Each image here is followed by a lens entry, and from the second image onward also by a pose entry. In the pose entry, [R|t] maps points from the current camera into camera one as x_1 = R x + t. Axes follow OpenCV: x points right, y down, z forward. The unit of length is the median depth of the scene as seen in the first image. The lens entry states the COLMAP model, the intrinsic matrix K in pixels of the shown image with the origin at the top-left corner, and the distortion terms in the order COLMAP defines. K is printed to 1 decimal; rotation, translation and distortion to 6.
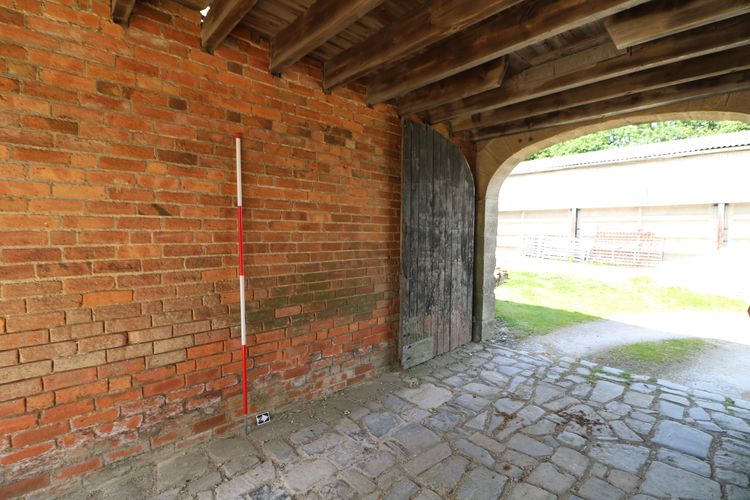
lens RADIAL K [[345.6, 0, 372.5], [0, 345.6, 258.5], [0, 0, 1]] dist [0.001005, -0.013116]
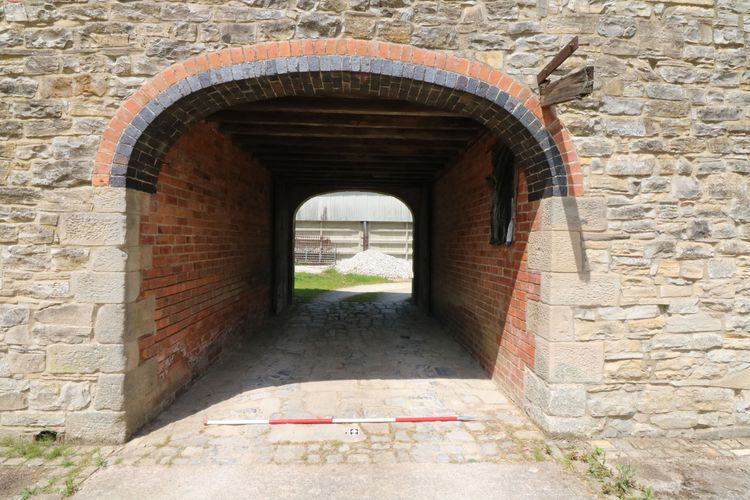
lens RADIAL K [[402.1, 0, 377.9], [0, 402.1, 245.3], [0, 0, 1]] dist [-0.000521, -0.010277]
pose [[0.643297, -0.004370, 0.765604, -1.219850], [0.052164, 0.997910, -0.038134, 0.072719], [-0.763838, 0.064468, 0.642181, -0.794176]]
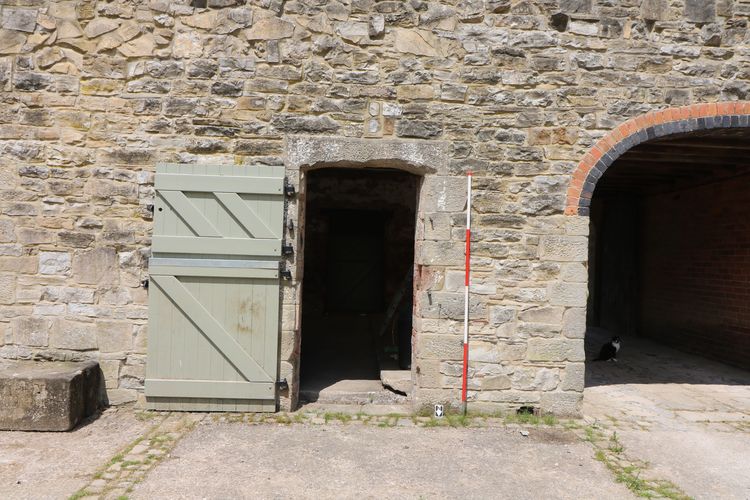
lens RADIAL K [[530.8, 0, 375.0], [0, 530.8, 250.0], [0, 0, 1]] dist [0.002800, -0.005235]
pose [[0.652861, 0.016514, 0.757297, -2.316209], [0.030735, 0.998361, -0.048267, 0.034806], [-0.756854, 0.054788, 0.651284, -0.362613]]
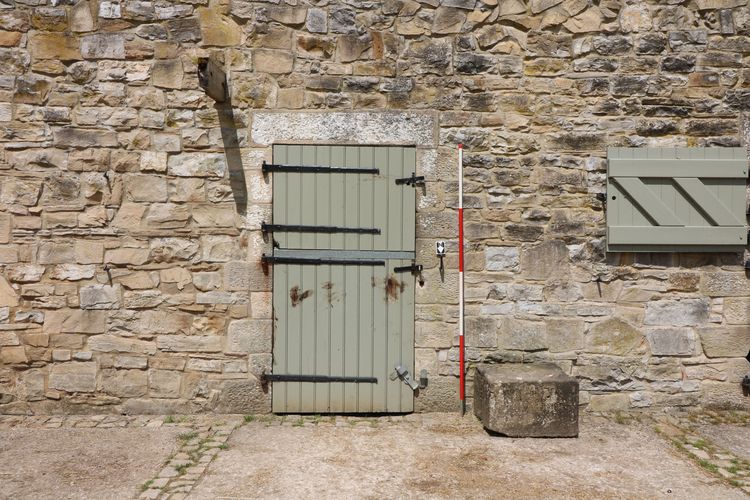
lens RADIAL K [[596.5, 0, 375.4], [0, 596.5, 243.8], [0, 0, 1]] dist [0.010513, -0.003232]
pose [[0.662521, -0.021246, 0.748742, -3.054185], [0.057099, 0.998122, -0.022202, -0.039785], [-0.746864, 0.057462, 0.662490, 0.386727]]
